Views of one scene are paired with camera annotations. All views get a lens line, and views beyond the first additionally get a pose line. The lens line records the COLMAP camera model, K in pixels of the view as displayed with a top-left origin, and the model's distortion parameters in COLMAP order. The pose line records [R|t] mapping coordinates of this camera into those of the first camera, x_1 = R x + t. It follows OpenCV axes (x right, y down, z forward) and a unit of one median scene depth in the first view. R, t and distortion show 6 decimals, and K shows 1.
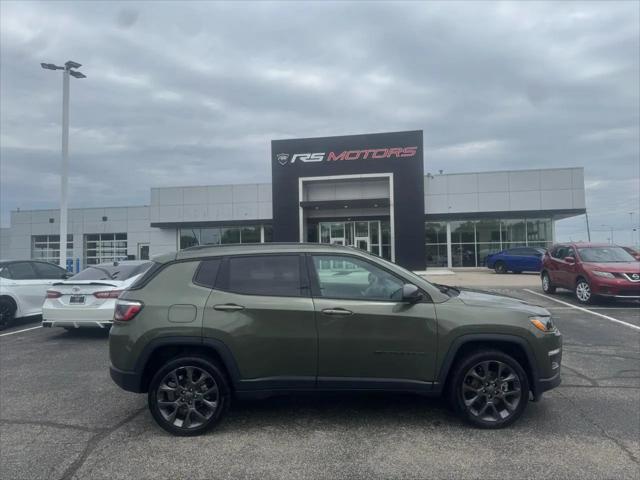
lens RADIAL K [[443.3, 0, 321.8], [0, 443.3, 238.4], [0, 0, 1]] dist [0.082946, -0.107381]
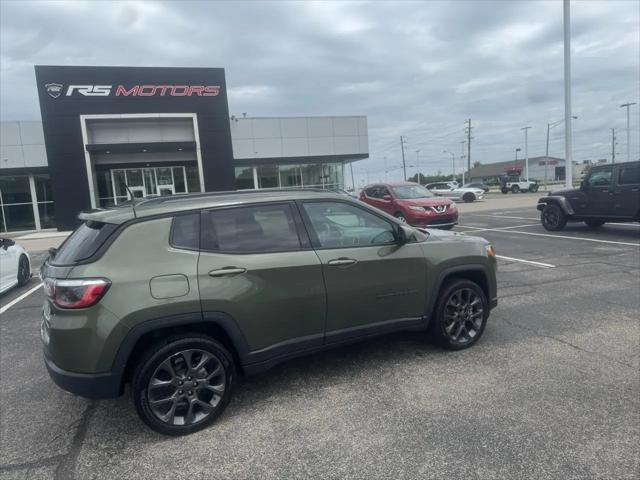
lens RADIAL K [[446.2, 0, 320.7], [0, 446.2, 243.0], [0, 0, 1]] dist [0.073420, -0.103572]
pose [[0.886307, -0.095677, 0.453108, -0.060584], [0.036582, 0.989832, 0.137455, -0.000260], [-0.461652, -0.105251, 0.880795, 0.030196]]
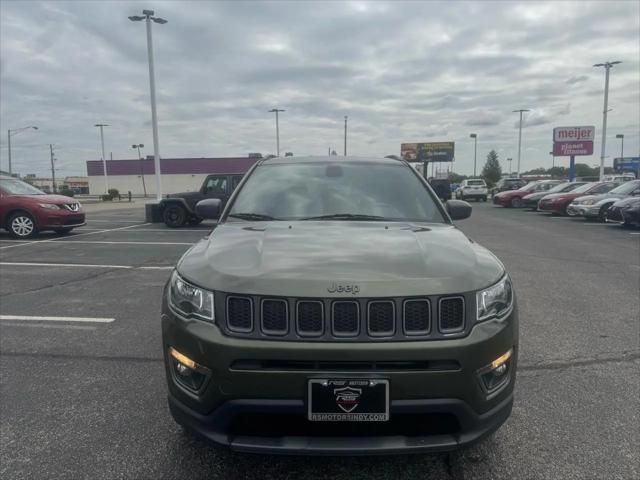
lens RADIAL K [[457.7, 0, 321.8], [0, 457.7, 246.2], [0, 0, 1]] dist [0.025629, -0.029338]
pose [[-0.044753, -0.115451, 0.992304, -0.186756], [-0.023967, 0.993138, 0.114467, 0.015534], [-0.998711, -0.018660, -0.047213, 0.184663]]
